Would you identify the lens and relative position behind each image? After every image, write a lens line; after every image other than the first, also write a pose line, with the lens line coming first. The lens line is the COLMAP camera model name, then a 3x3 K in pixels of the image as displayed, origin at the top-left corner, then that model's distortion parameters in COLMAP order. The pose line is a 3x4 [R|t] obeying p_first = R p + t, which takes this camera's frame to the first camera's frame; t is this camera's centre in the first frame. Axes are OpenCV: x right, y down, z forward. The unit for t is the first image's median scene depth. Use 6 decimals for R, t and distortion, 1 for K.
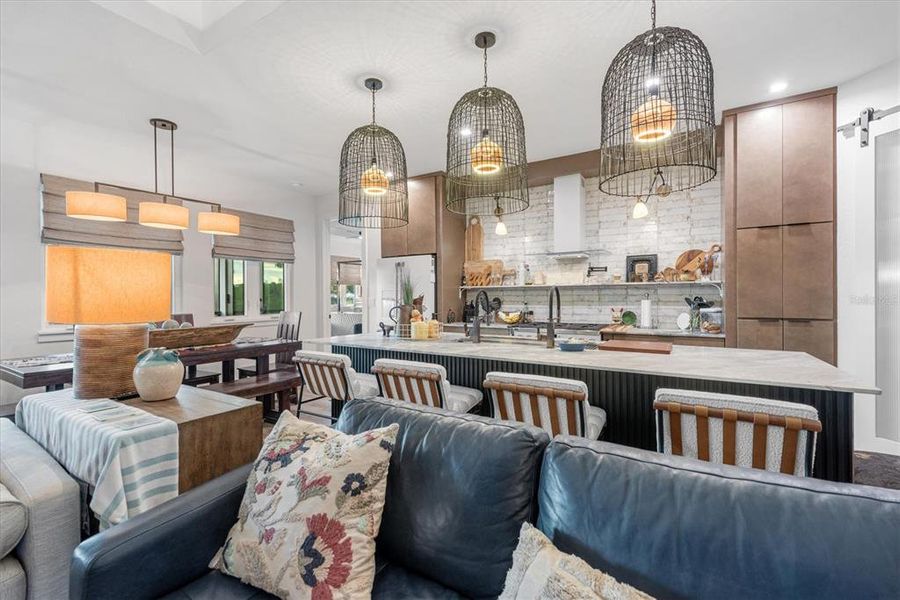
lens RADIAL K [[388.4, 0, 462.2], [0, 388.4, 304.8], [0, 0, 1]] dist [0.002800, 0.000052]
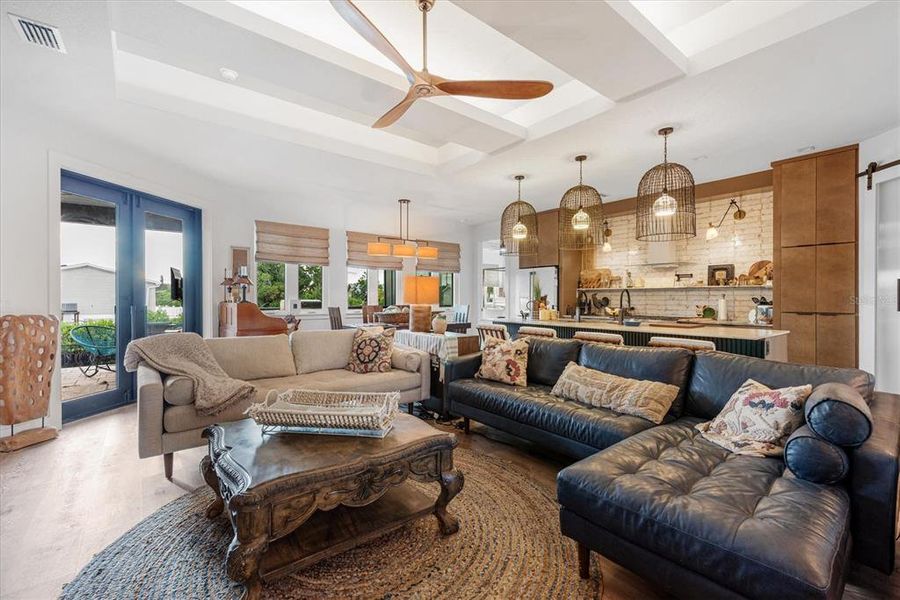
lens RADIAL K [[400.2, 0, 448.3], [0, 400.2, 292.8], [0, 0, 1]] dist [0.002679, -0.000008]
pose [[0.934244, 0.003492, -0.356617, 0.092769], [-0.015041, 0.999448, -0.029617, 0.020158], [0.356317, 0.033034, 0.933781, -0.601314]]
